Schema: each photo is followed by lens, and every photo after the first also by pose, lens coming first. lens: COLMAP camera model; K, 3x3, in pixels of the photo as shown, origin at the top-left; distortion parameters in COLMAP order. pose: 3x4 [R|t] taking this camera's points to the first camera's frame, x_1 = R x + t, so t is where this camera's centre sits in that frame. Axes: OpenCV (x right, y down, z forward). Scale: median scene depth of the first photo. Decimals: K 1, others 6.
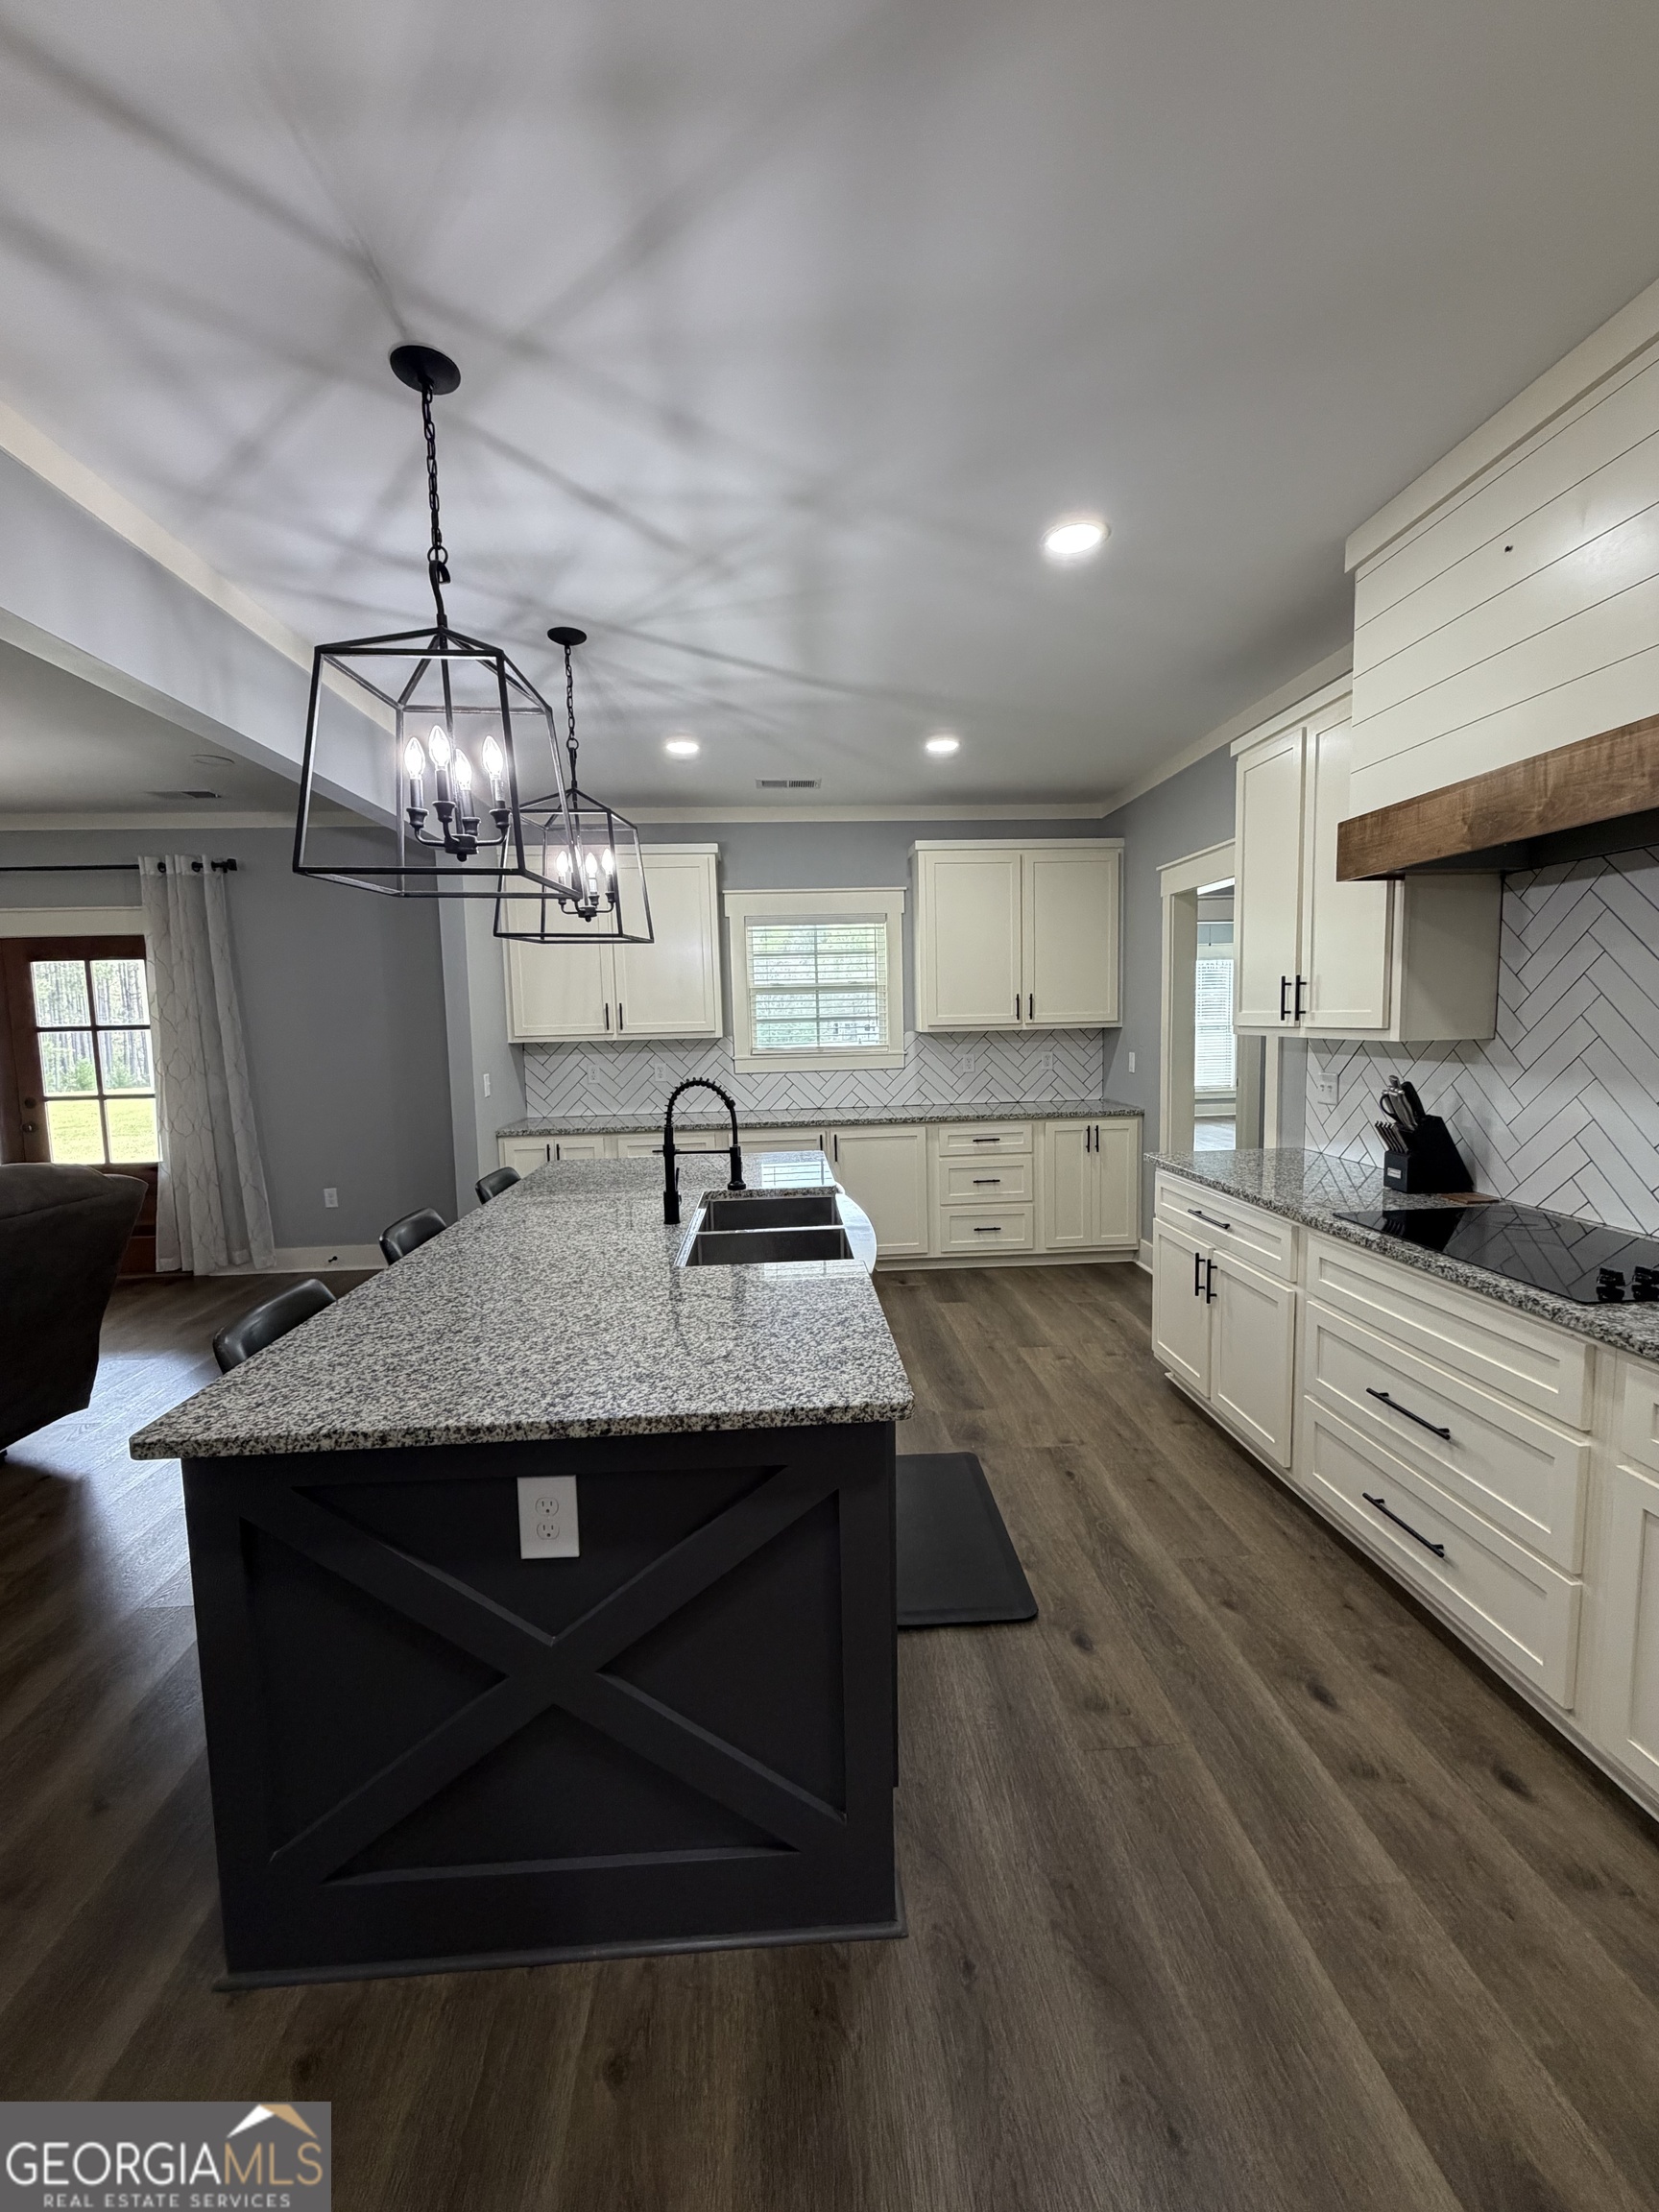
lens RADIAL K [[896.5, 0, 829.5], [0, 896.5, 1106.0], [0, 0, 1]] dist [0.000432, 0.000234]
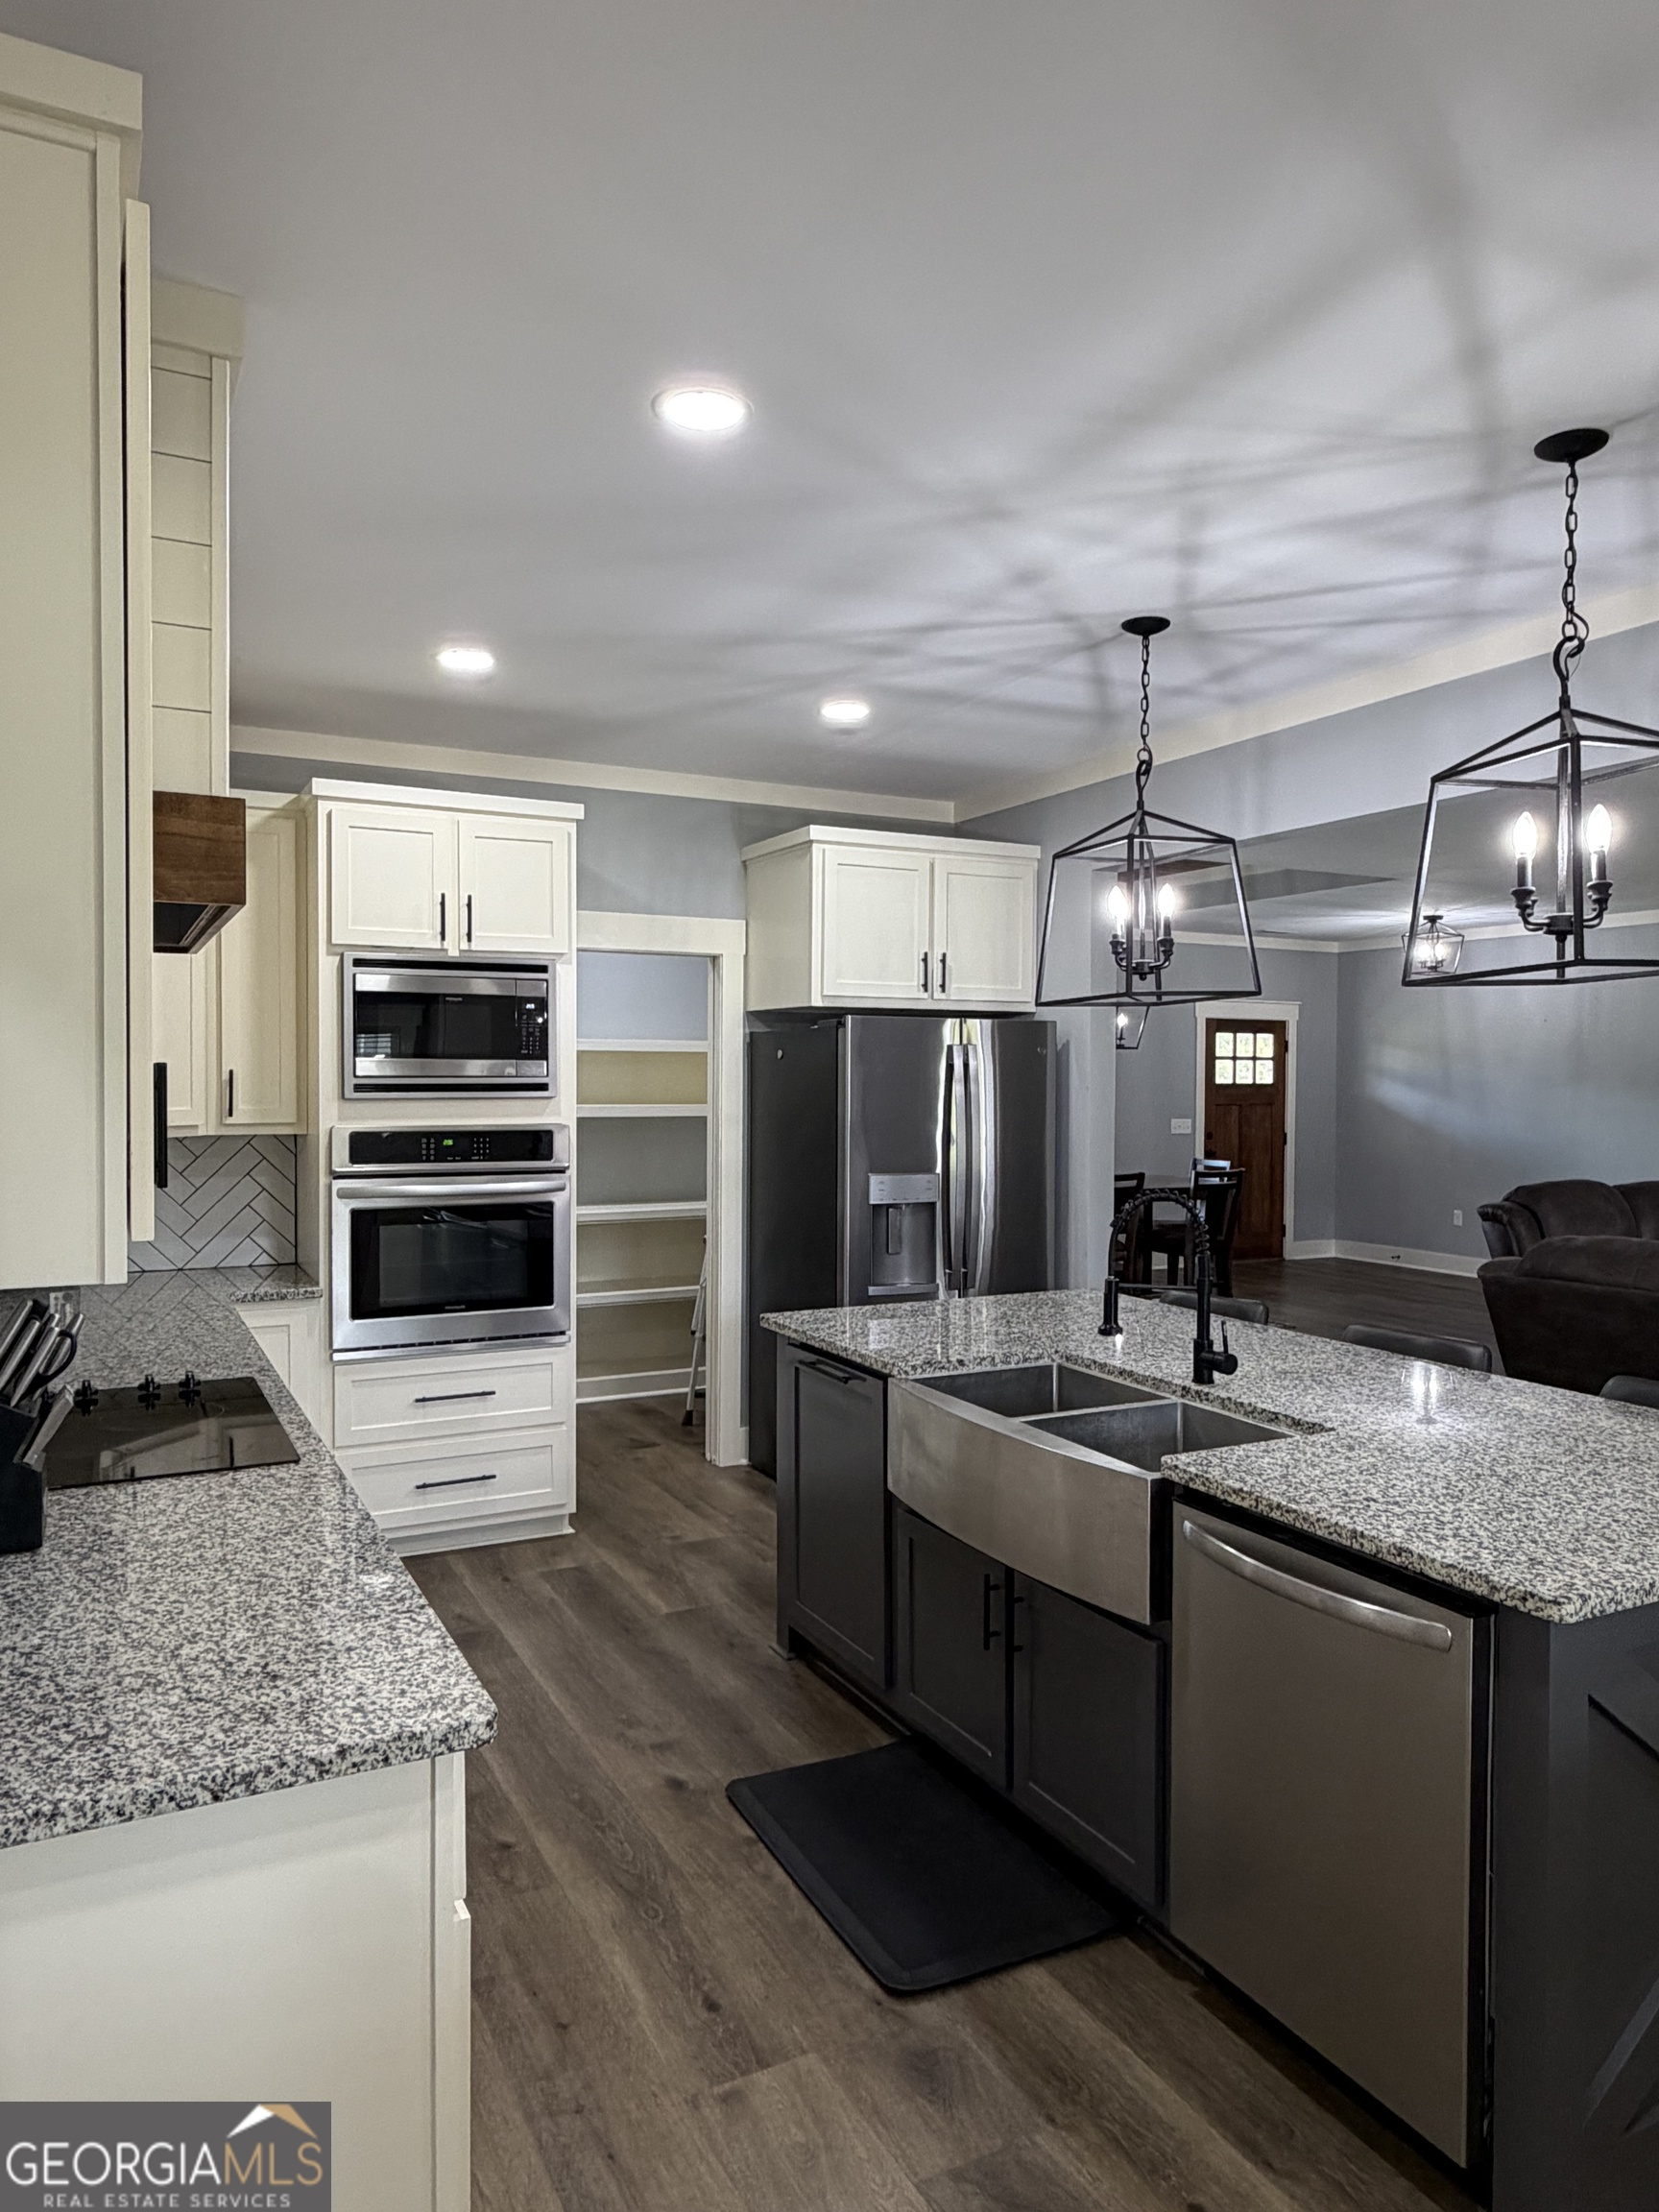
lens RADIAL K [[1392.1, 0, 829.5], [0, 1392.1, 1106.0], [0, 0, 1]] dist [0.045771, 0.000681]
pose [[-0.914054, 0.034990, -0.404081, 0.671943], [-0.015041, 0.992662, 0.119981, -0.282022], [0.405314, 0.115747, -0.906820, 2.211226]]
